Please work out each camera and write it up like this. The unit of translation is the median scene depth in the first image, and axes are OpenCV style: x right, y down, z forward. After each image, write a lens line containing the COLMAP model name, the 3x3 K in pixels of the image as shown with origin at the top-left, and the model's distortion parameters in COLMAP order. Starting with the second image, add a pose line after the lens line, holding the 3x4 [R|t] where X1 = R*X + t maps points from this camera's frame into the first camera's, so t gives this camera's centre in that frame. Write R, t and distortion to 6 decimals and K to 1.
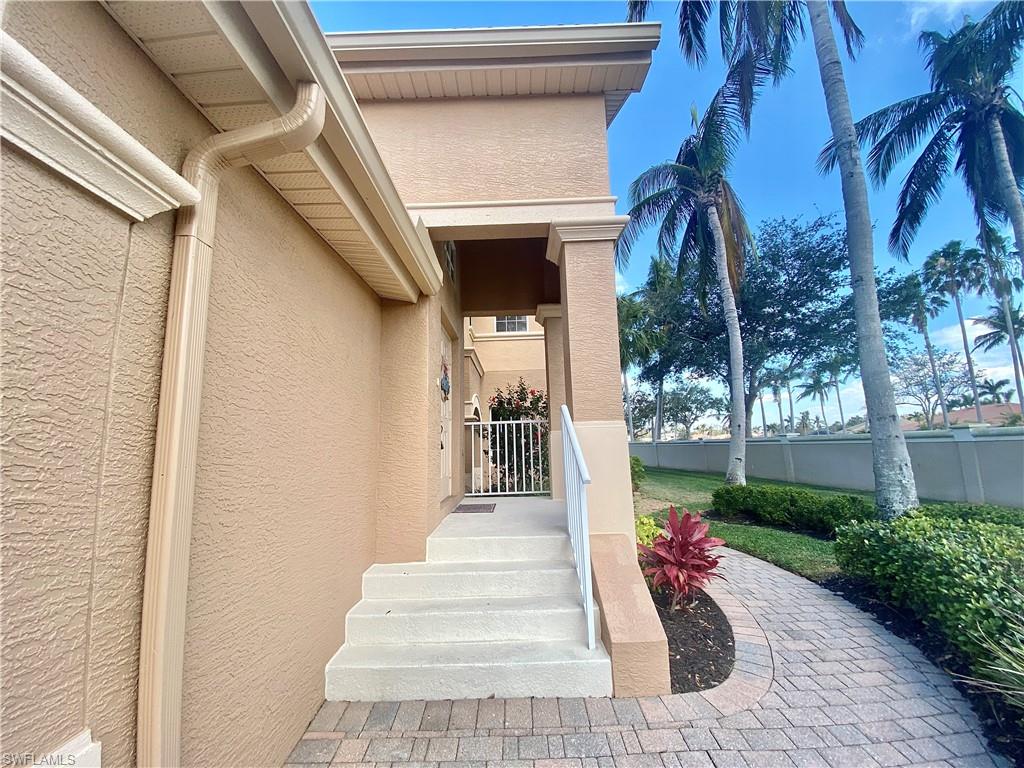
lens RADIAL K [[412.4, 0, 511.4], [0, 412.4, 388.0], [0, 0, 1]] dist [0.014073, -0.017897]
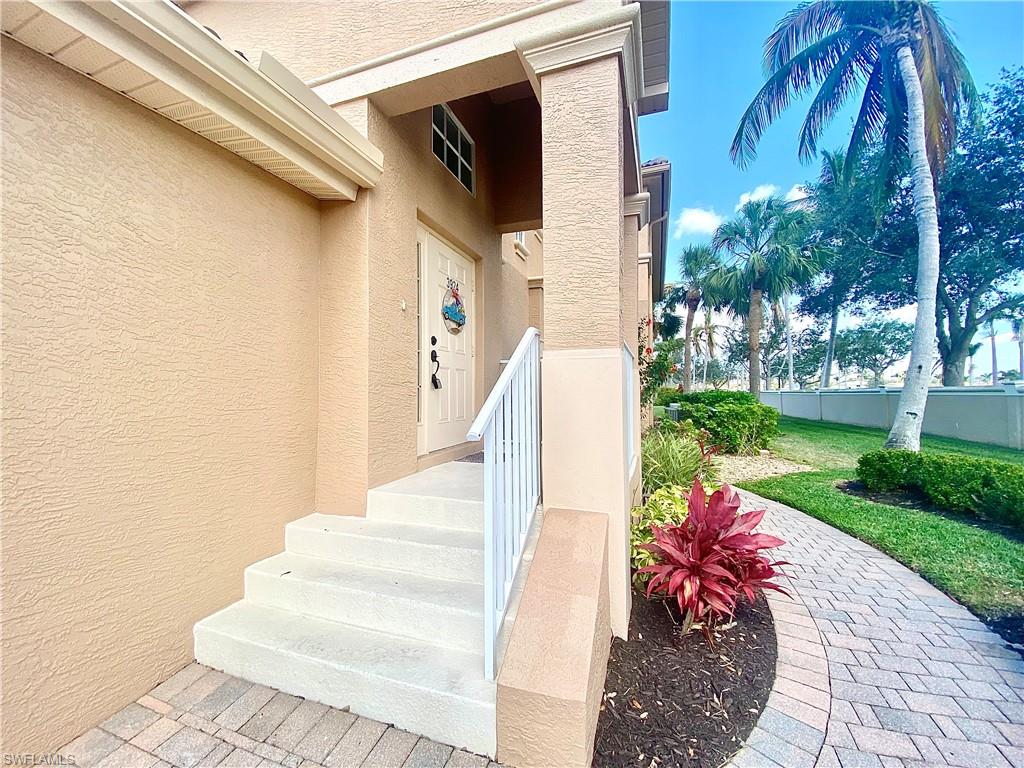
lens RADIAL K [[412.4, 0, 511.4], [0, 412.4, 388.0], [0, 0, 1]] dist [0.014073, -0.017897]
pose [[0.945864, 0.019511, -0.323976, 0.232155], [0.023839, 0.991319, 0.129299, 0.039081], [0.323686, -0.130022, 0.937188, 0.232955]]
